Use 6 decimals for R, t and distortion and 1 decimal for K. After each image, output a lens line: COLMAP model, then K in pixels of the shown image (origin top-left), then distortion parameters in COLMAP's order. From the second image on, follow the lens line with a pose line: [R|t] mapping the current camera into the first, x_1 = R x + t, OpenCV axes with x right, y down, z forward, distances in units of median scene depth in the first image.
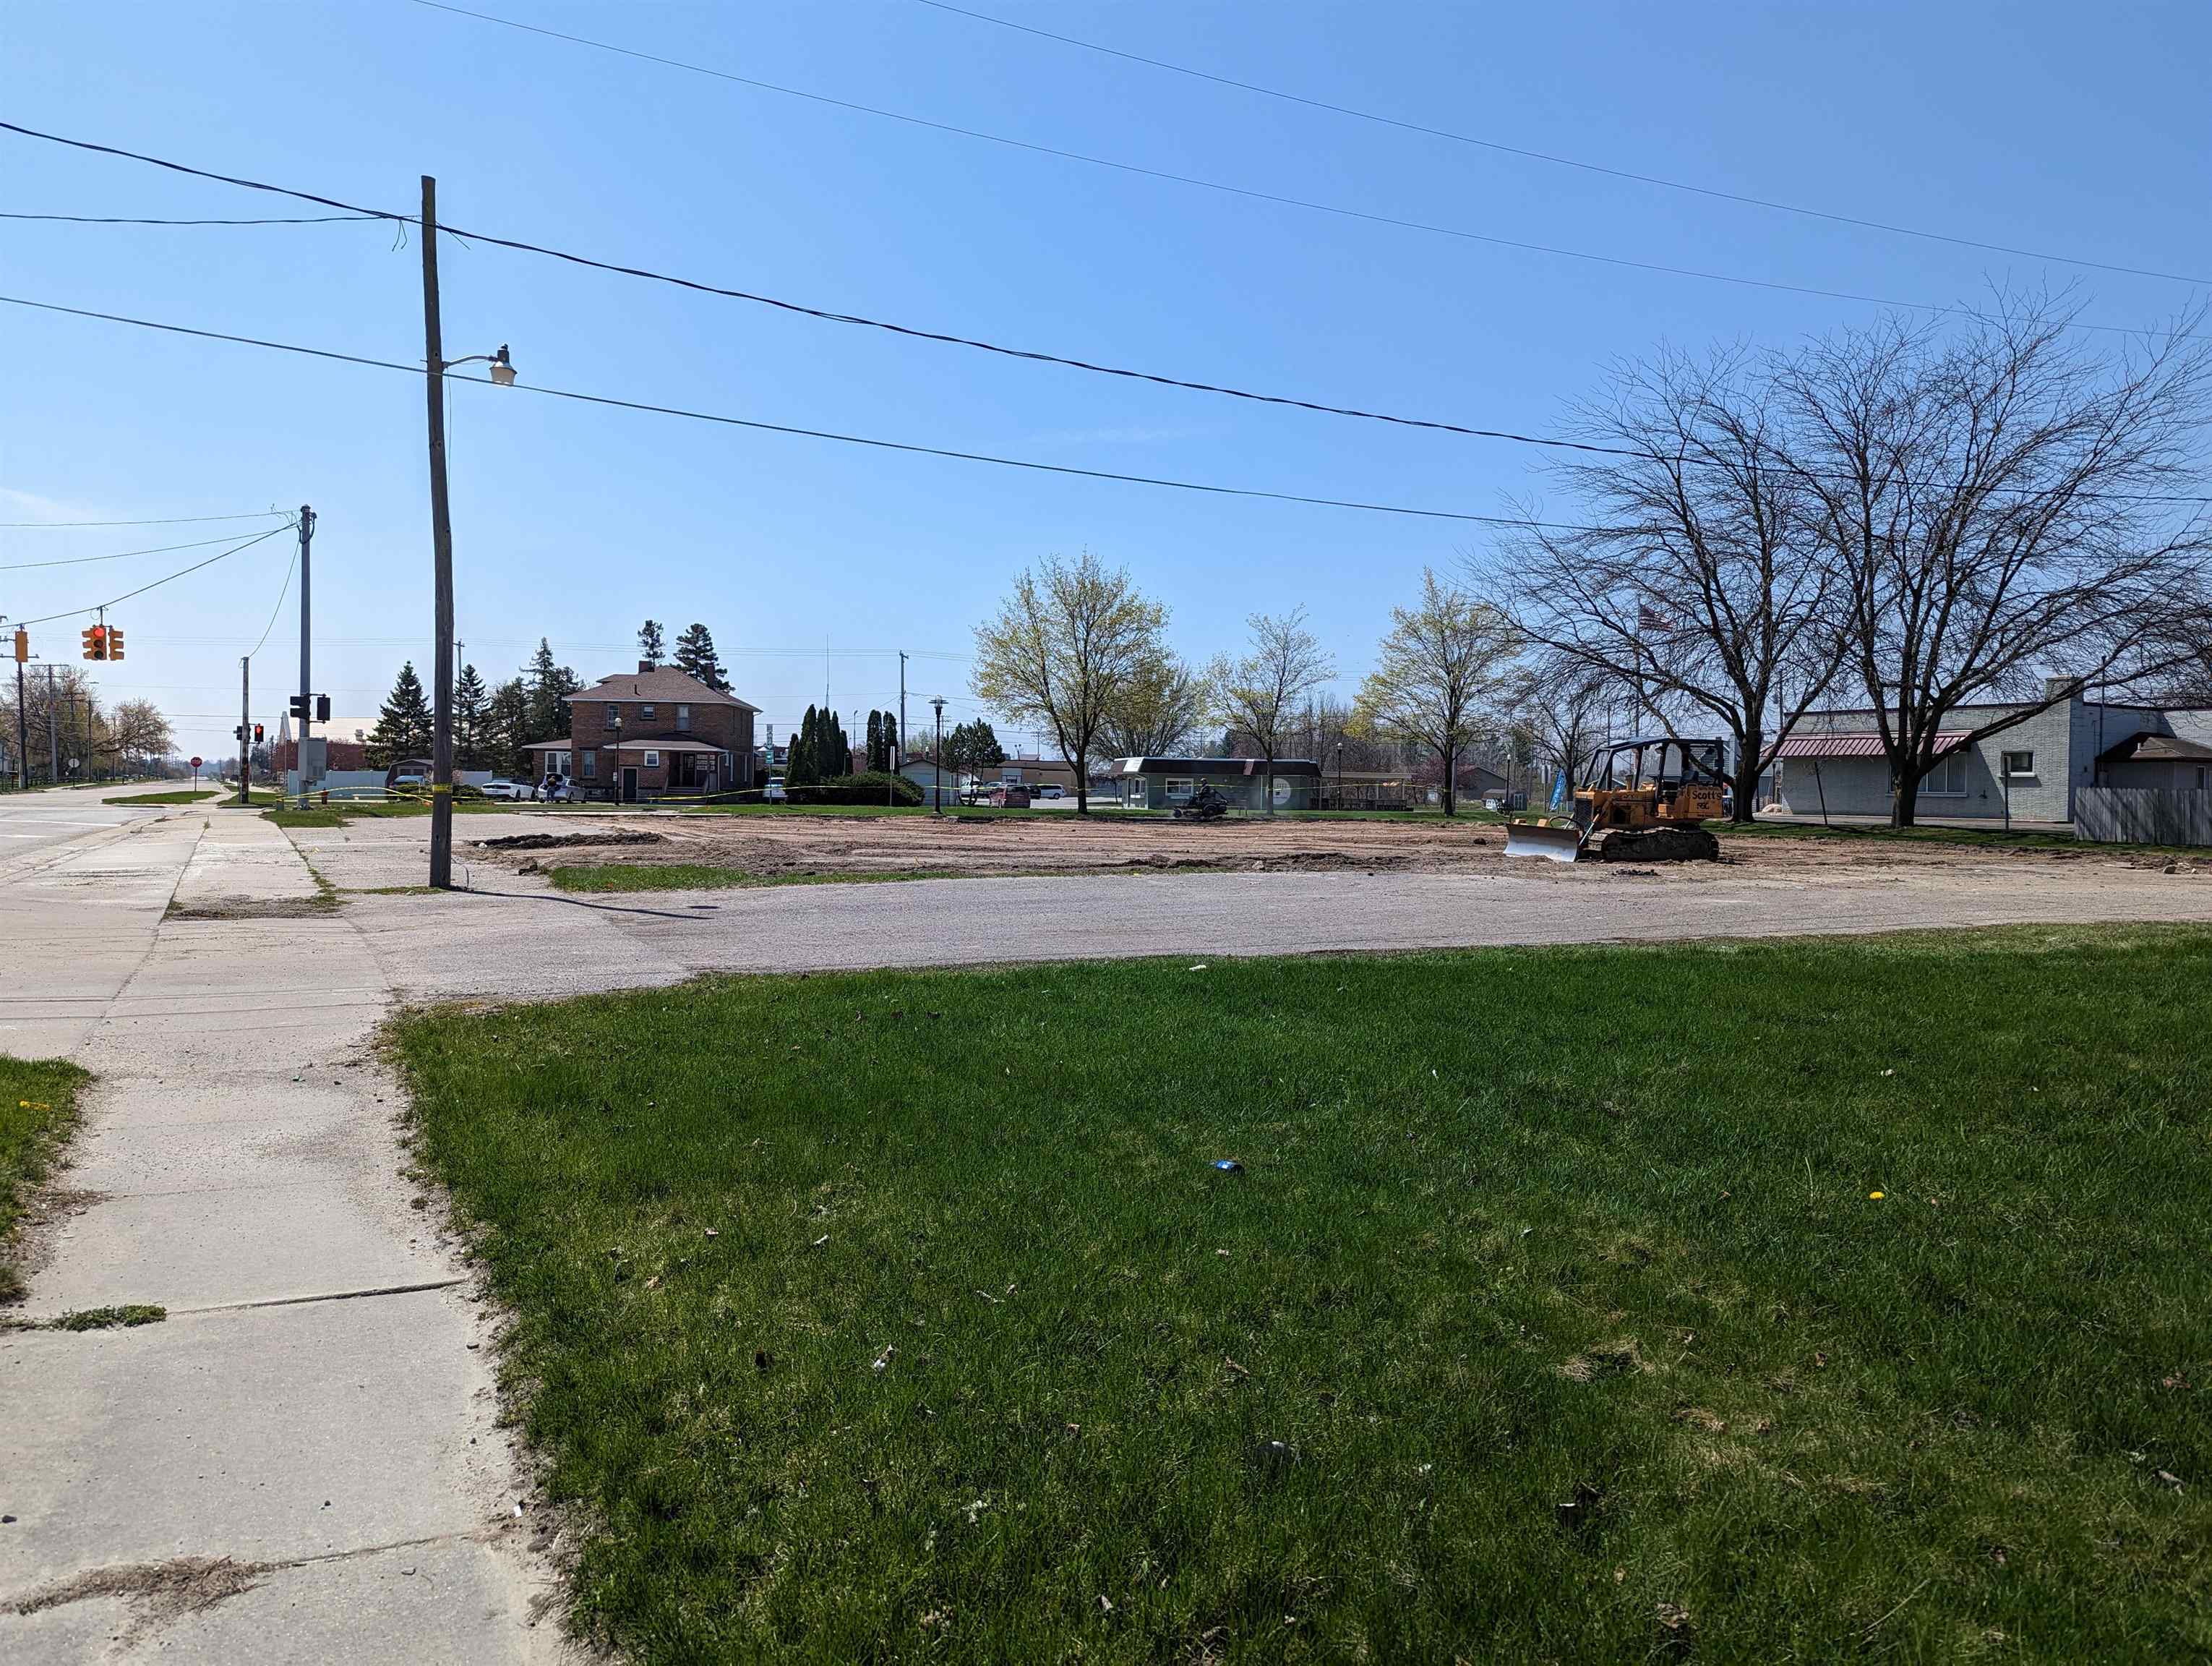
lens RADIAL K [[1548.6, 0, 1085.8], [0, 1548.6, 808.1], [0, 0, 1]] dist [0.071724, -0.064976]
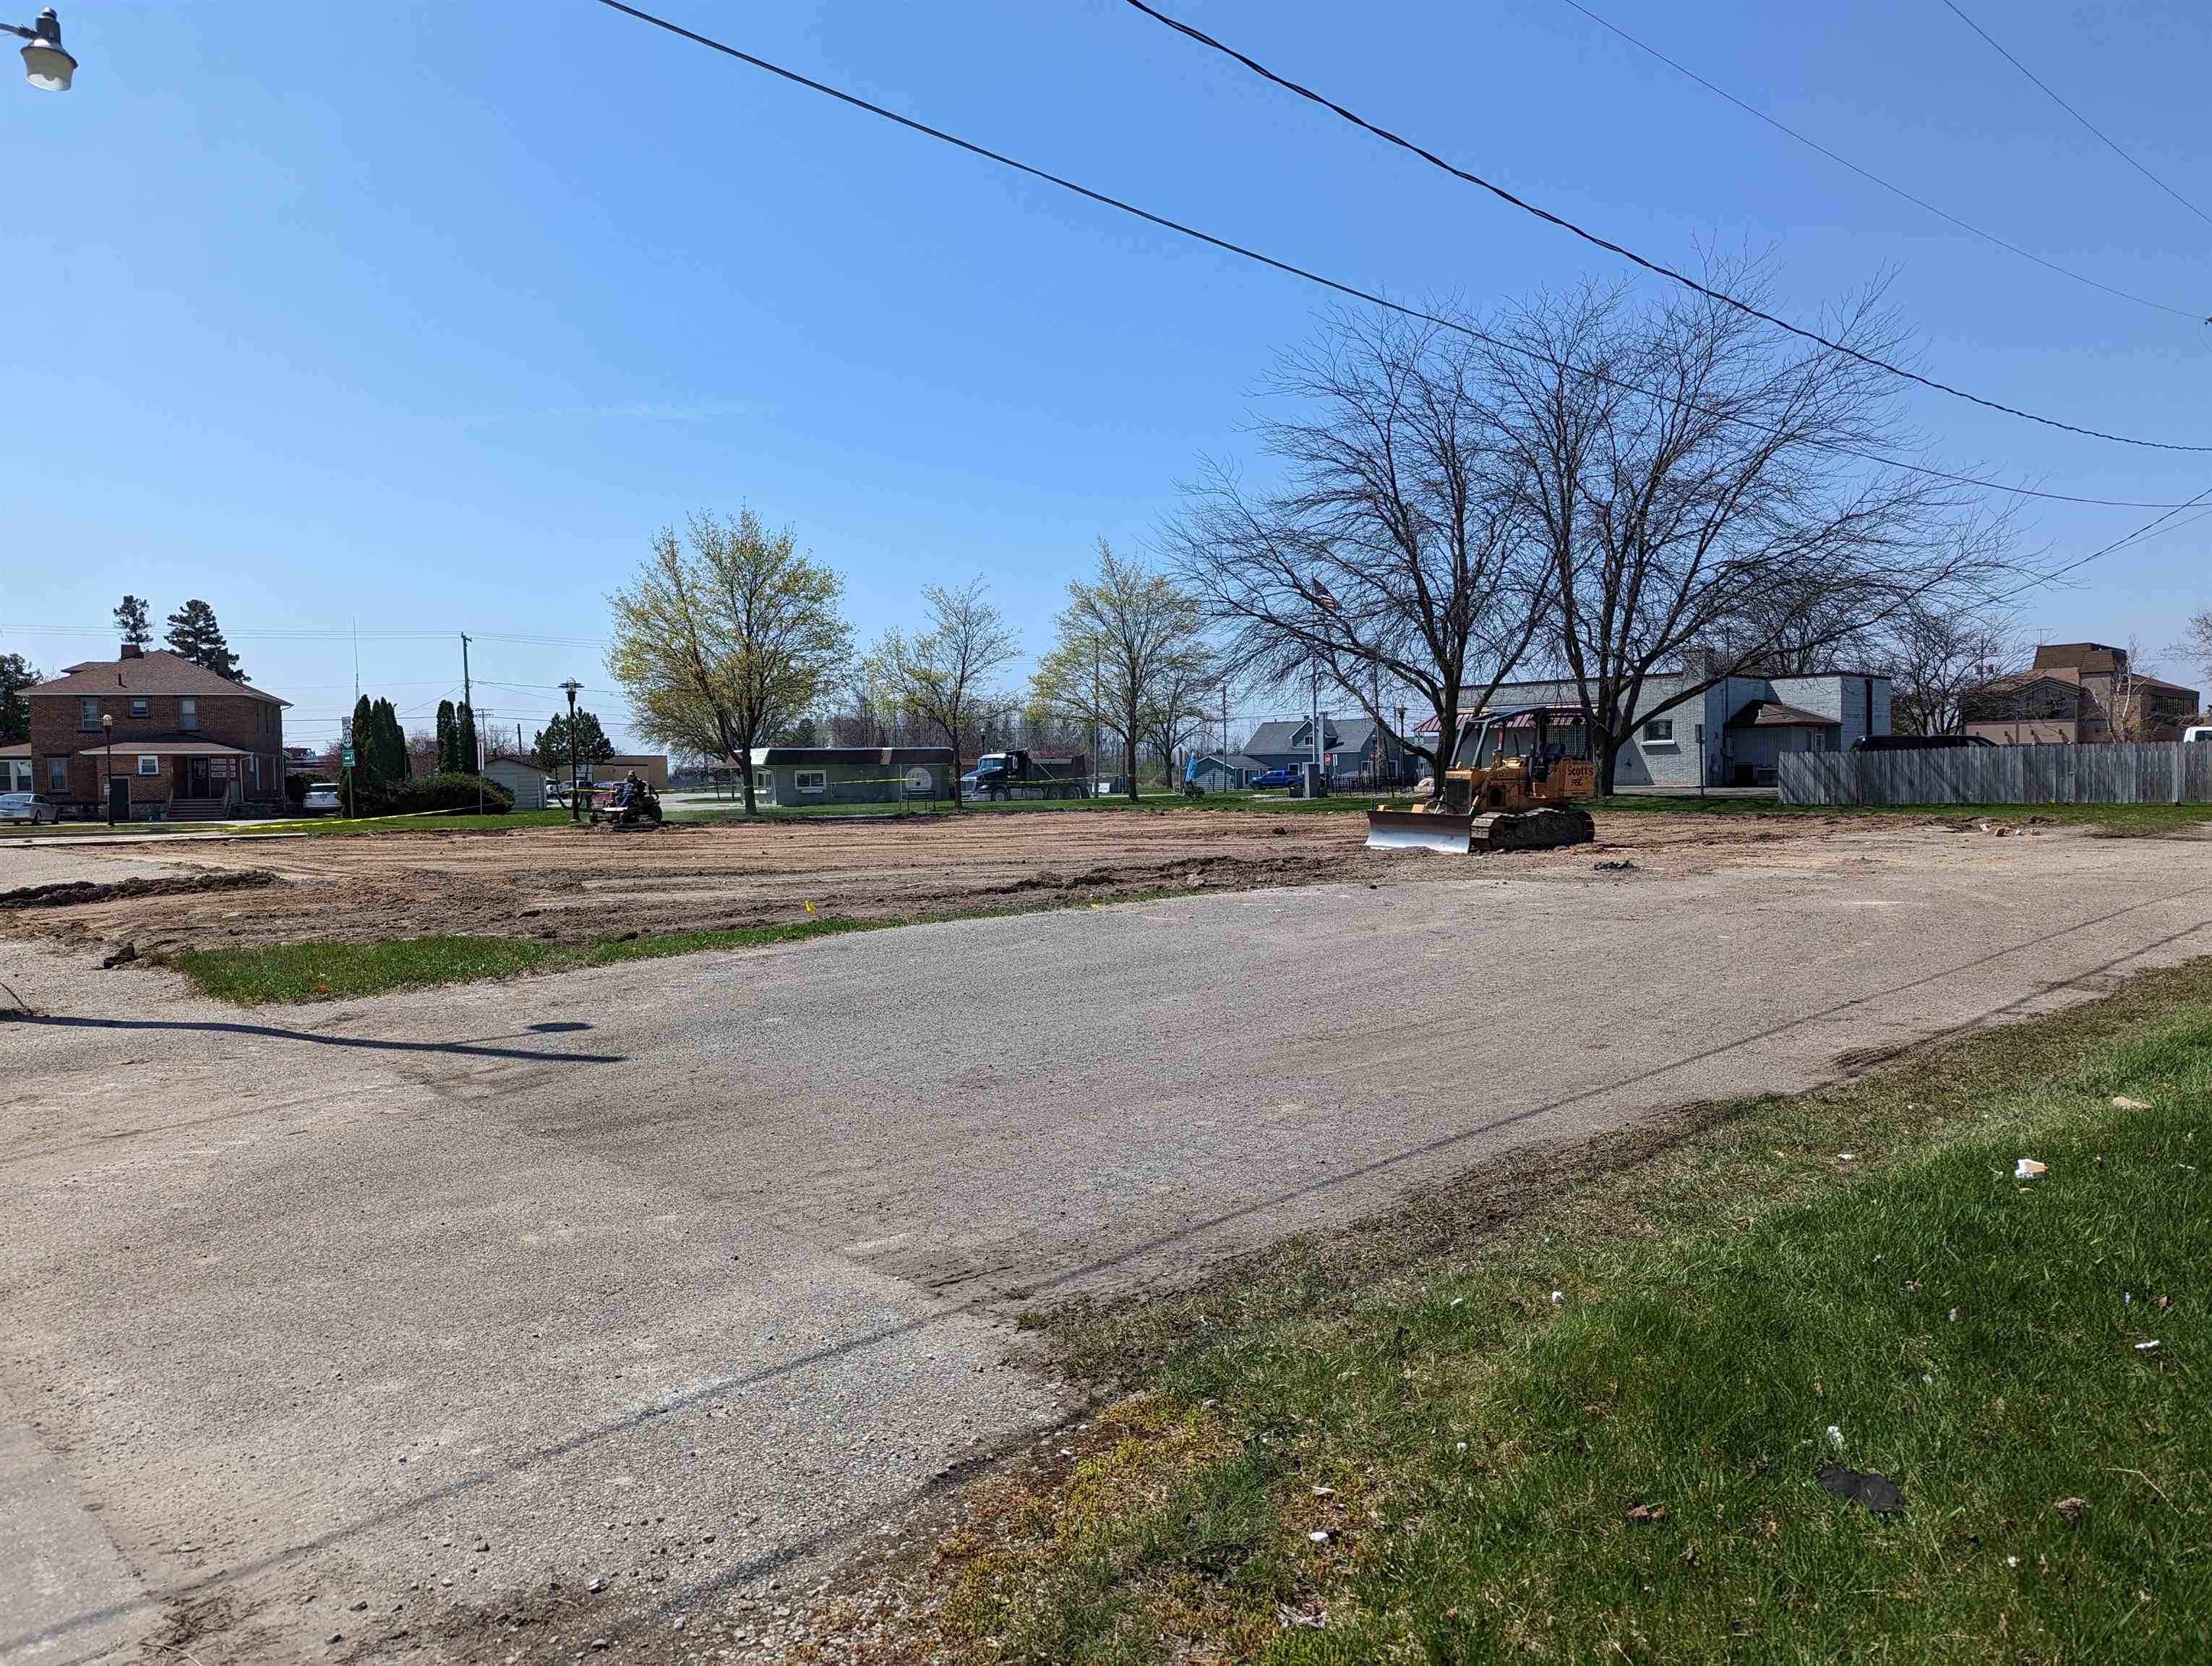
lens RADIAL K [[1550.4, 0, 1106.0], [0, 1550.4, 833.0], [0, 0, 1]] dist [0.071194, -0.062390]
pose [[0.957591, -0.041842, 0.285078, -0.065446], [0.035228, 0.998979, 0.028291, -0.004132], [-0.285970, -0.017049, 0.958087, 0.126889]]
